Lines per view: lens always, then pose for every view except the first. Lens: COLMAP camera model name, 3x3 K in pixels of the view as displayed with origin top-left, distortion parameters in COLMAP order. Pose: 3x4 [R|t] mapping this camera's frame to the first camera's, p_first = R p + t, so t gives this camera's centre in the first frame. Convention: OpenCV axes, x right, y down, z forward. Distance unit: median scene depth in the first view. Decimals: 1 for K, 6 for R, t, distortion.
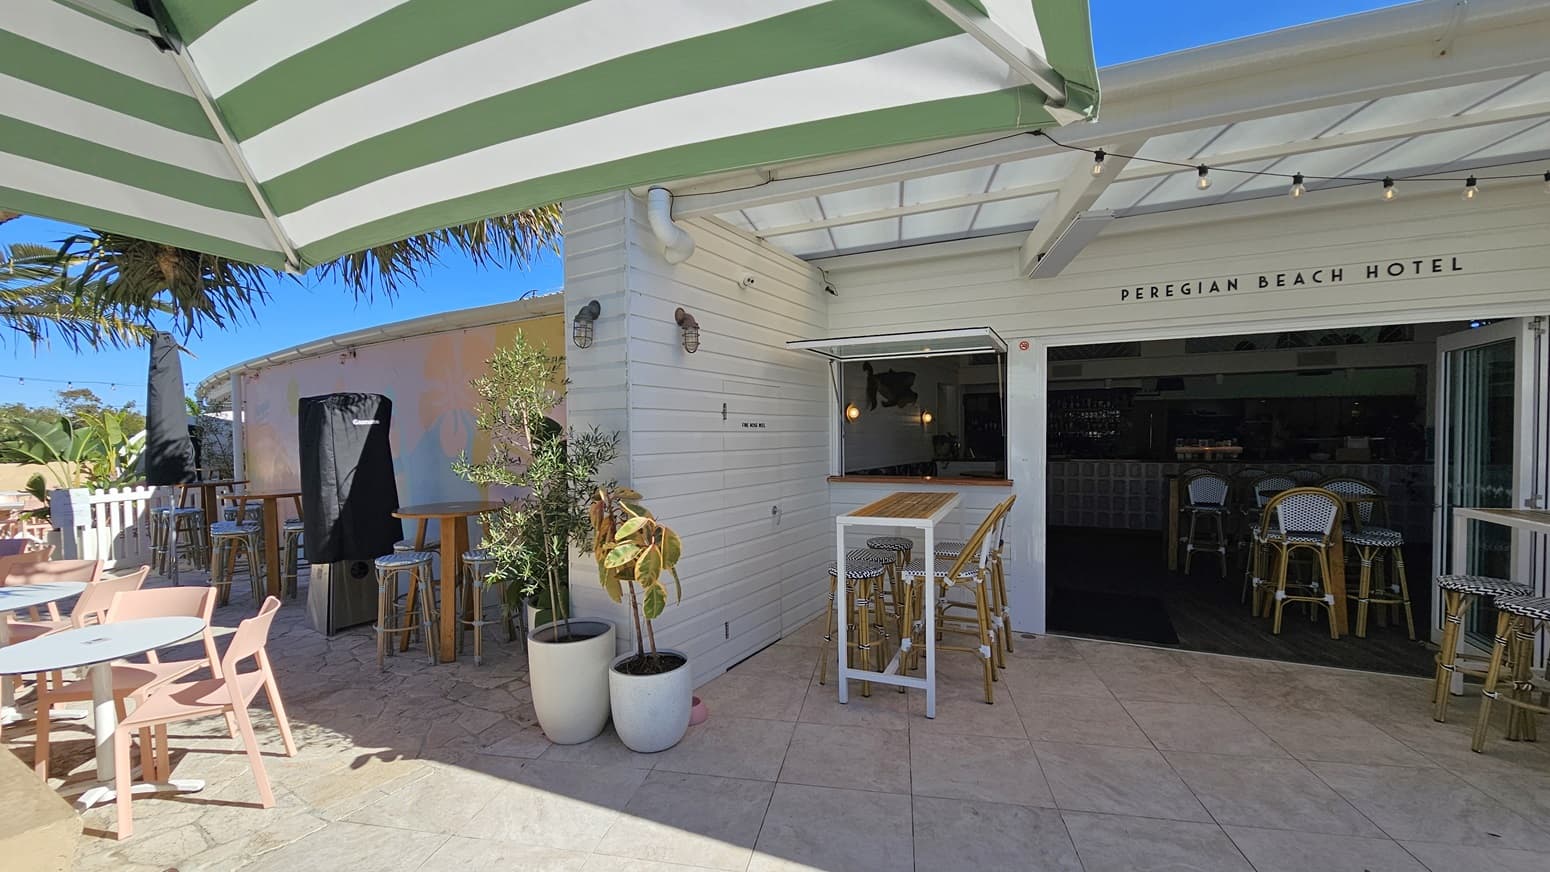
lens RADIAL K [[624.7, 0, 775.5], [0, 624.7, 453.9], [0, 0, 1]] dist [-0.009433, -0.000185]
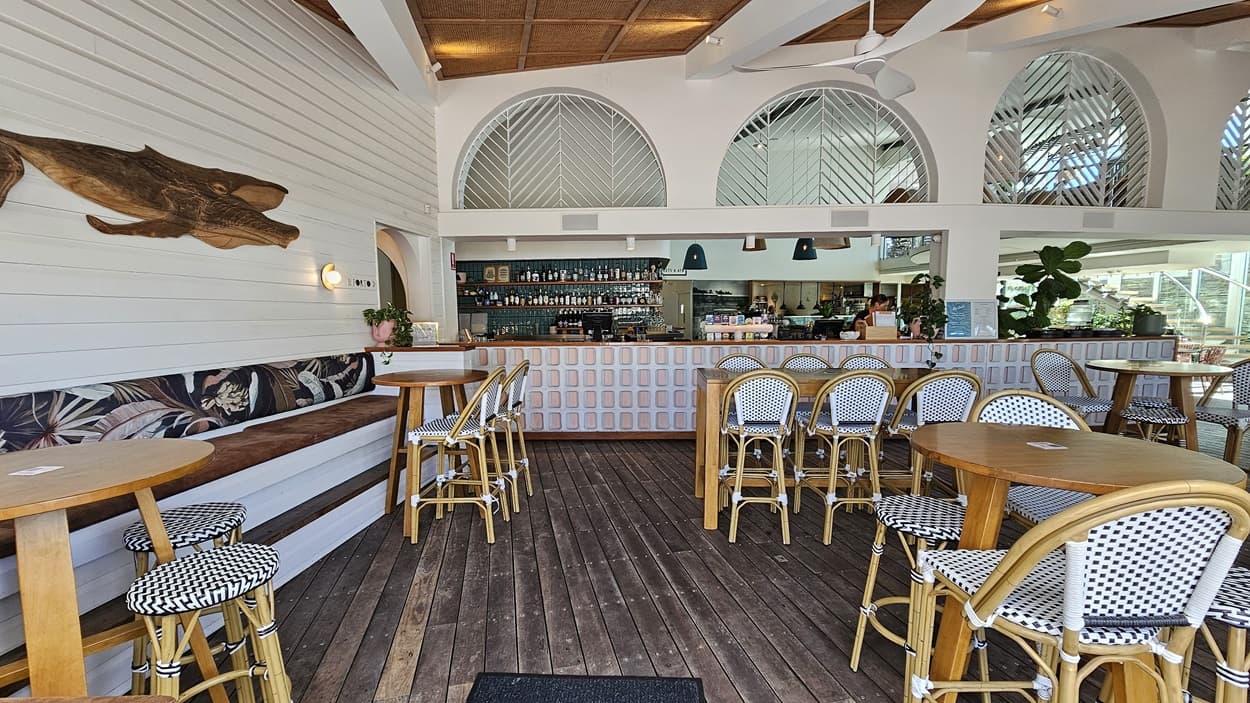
lens RADIAL K [[497.2, 0, 632.8], [0, 497.2, 363.8], [0, 0, 1]] dist [-0.002979, -0.000315]
pose [[0.901598, -0.040731, 0.430653, 0.572438], [0.012002, 0.997529, 0.069220, -0.014780], [-0.432408, -0.057240, 0.899859, 0.940678]]
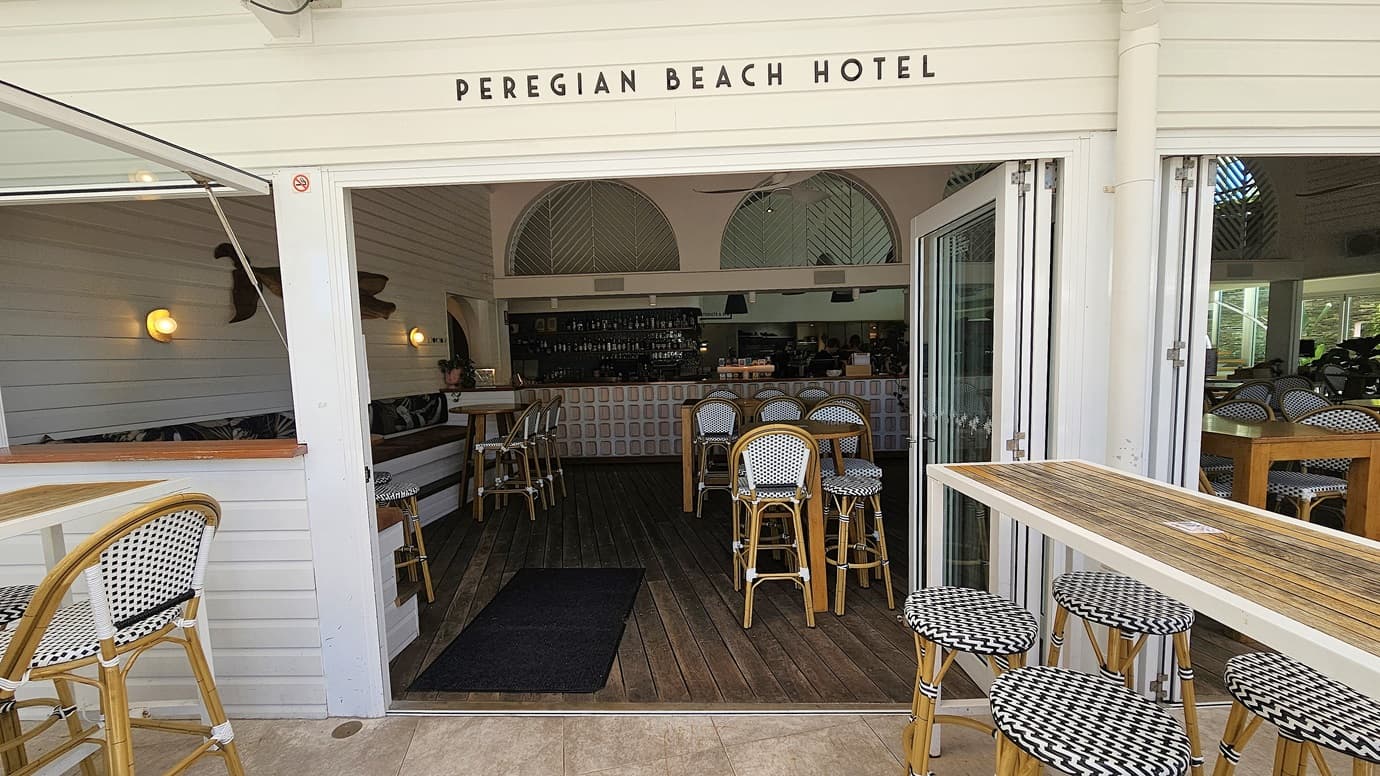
lens RADIAL K [[548.9, 0, 698.6], [0, 548.9, 401.6], [0, 0, 1]] dist [-0.002979, -0.000315]
pose [[0.908280, -0.050836, 0.415263, 0.537022], [0.031096, 0.998048, 0.054166, -0.009609], [-0.417206, -0.036285, 0.908087, 0.482860]]
